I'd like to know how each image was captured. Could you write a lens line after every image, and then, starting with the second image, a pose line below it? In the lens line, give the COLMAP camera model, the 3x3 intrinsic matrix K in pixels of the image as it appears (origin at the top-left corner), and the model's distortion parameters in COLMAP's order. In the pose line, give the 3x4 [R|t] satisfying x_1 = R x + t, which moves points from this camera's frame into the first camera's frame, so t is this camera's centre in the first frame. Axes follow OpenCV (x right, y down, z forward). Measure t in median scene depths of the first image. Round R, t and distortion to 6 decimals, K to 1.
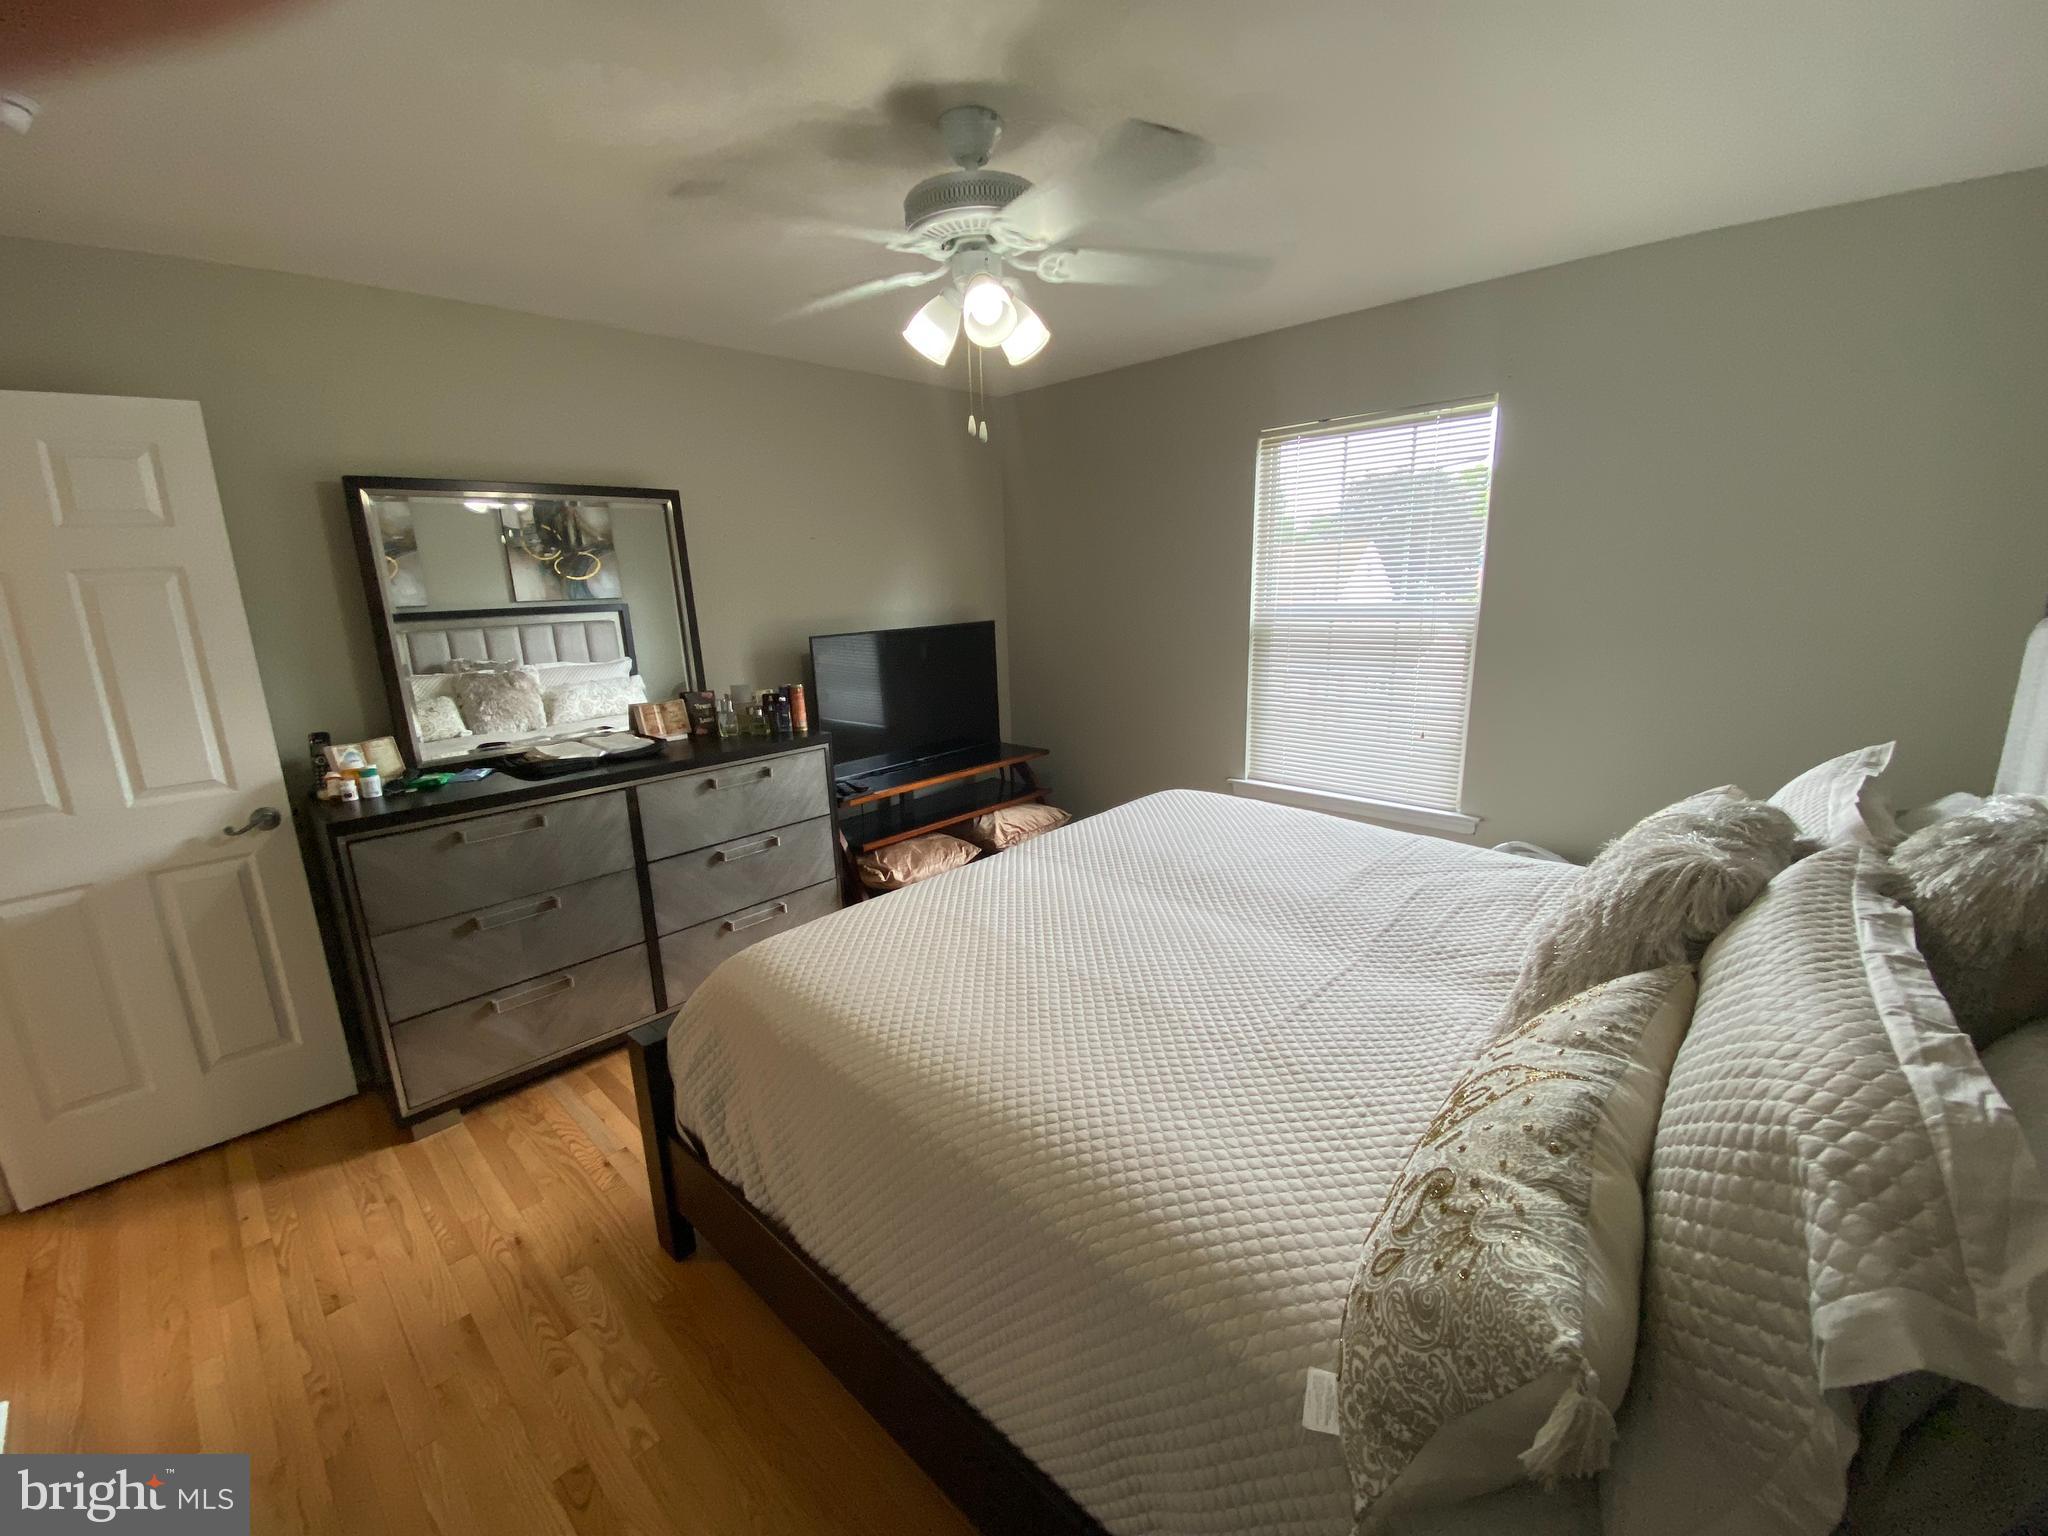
lens RADIAL K [[822.0, 0, 1027.5], [0, 822.0, 773.9], [0, 0, 1]] dist [0.050695, -0.033325]
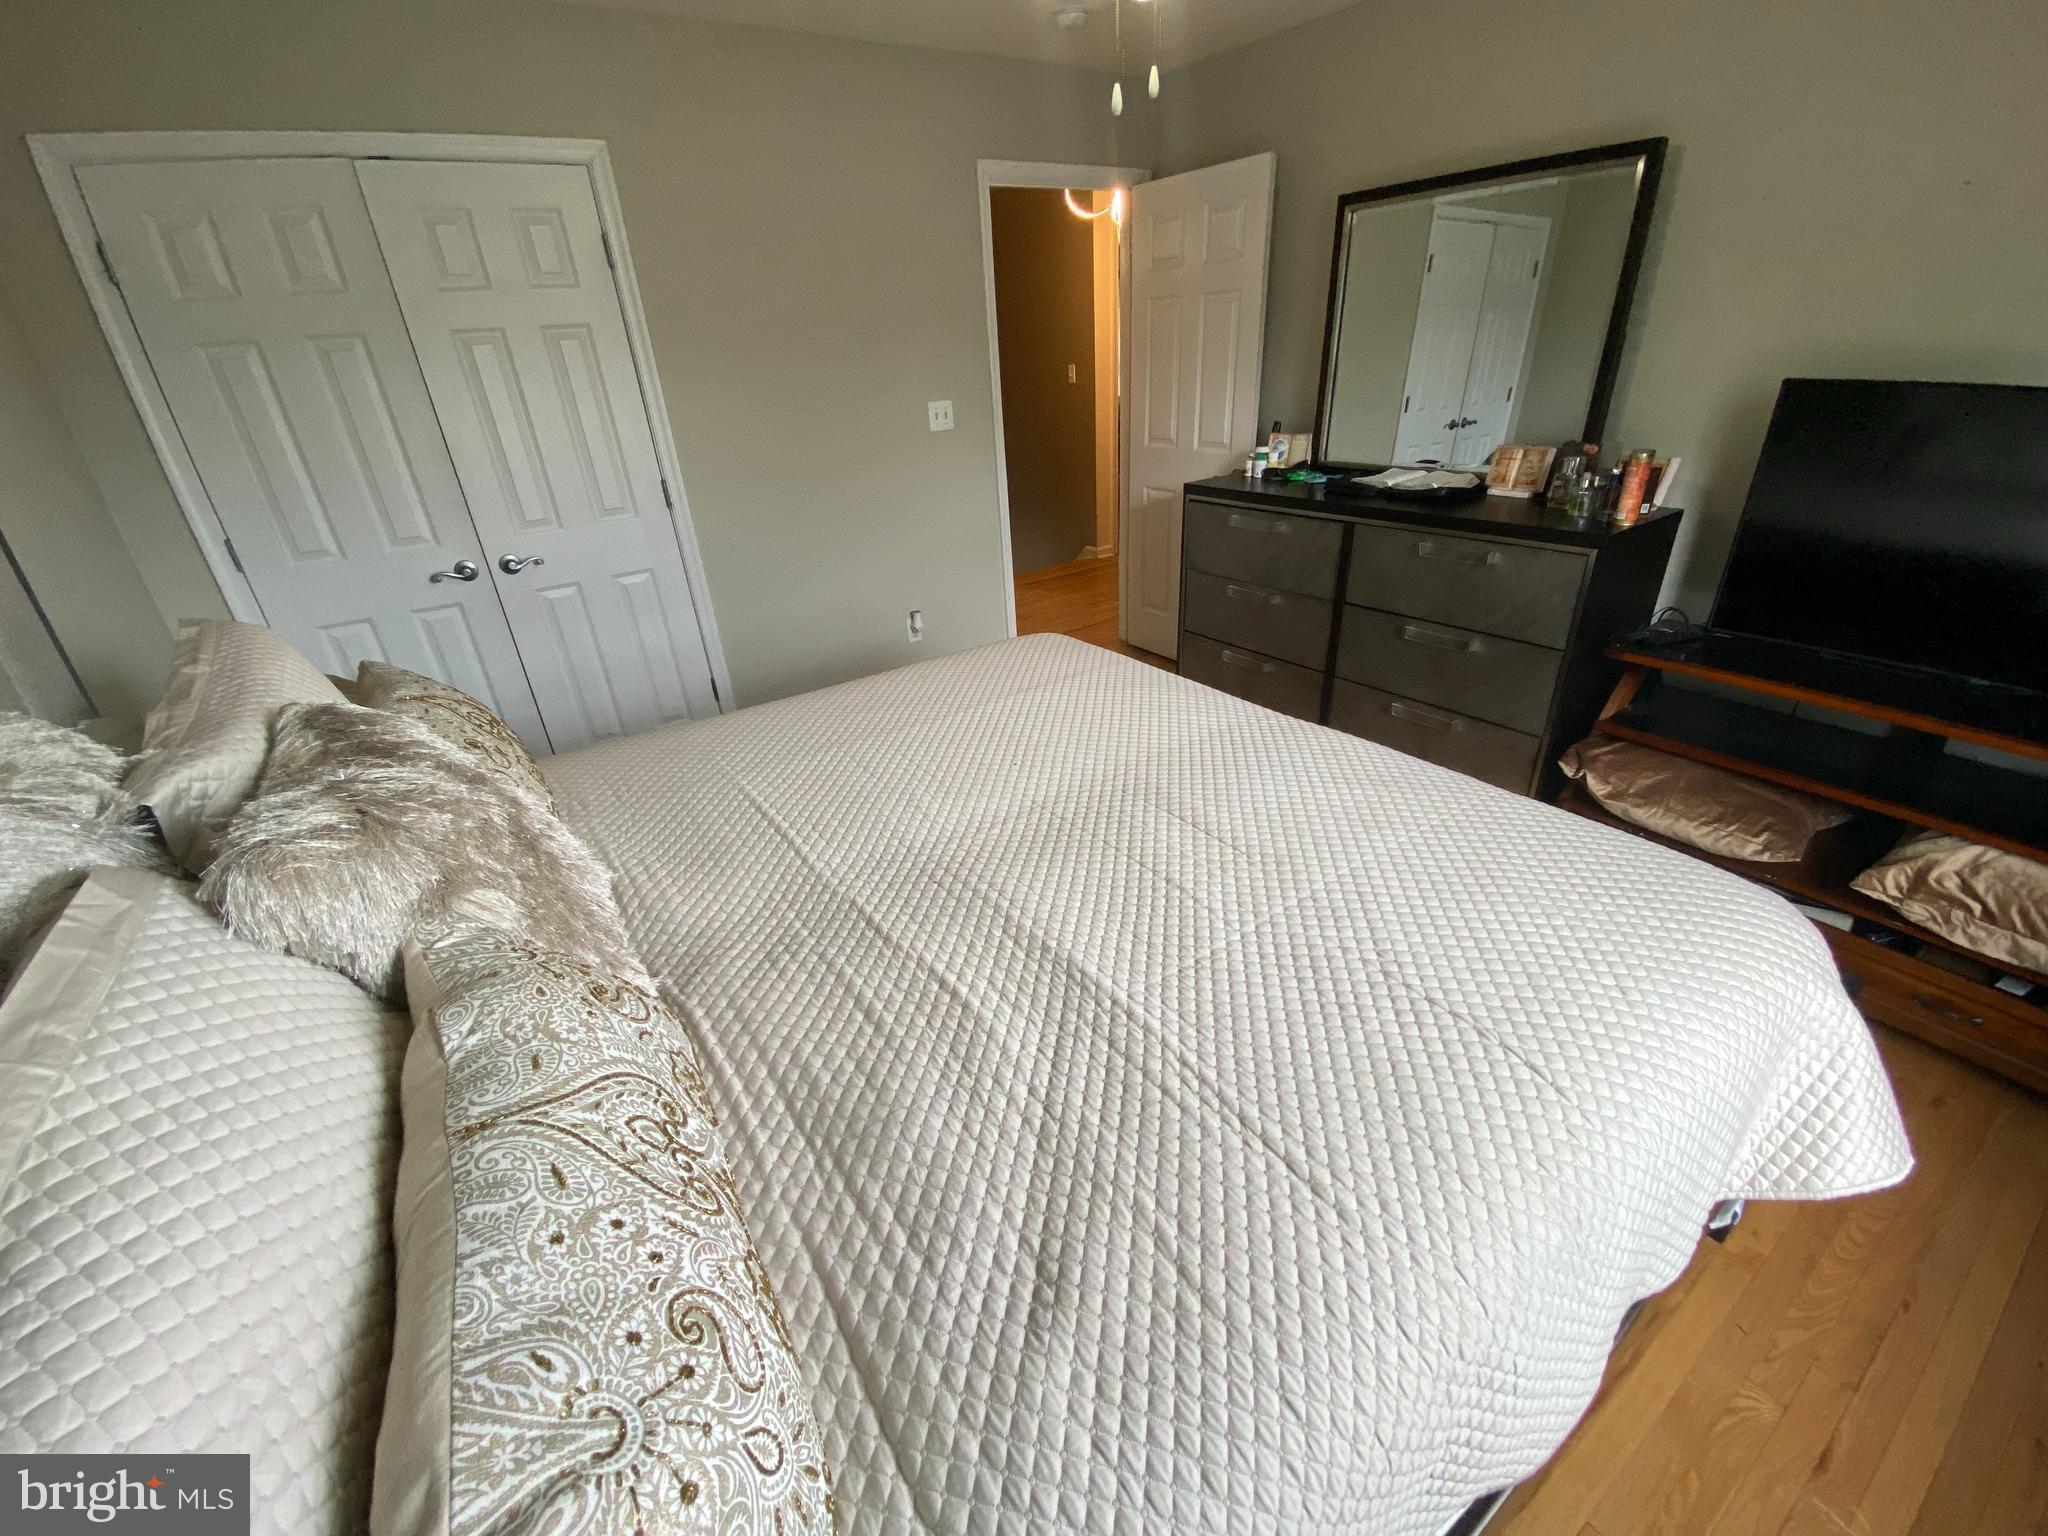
lens RADIAL K [[822.0, 0, 1027.5], [0, 822.0, 773.9], [0, 0, 1]] dist [0.050695, -0.033325]
pose [[-0.206104, 0.497540, -0.842600, 0.661779], [-0.169927, 0.829806, 0.531551, -0.218256], [0.963663, 0.252735, -0.086481, 0.830265]]
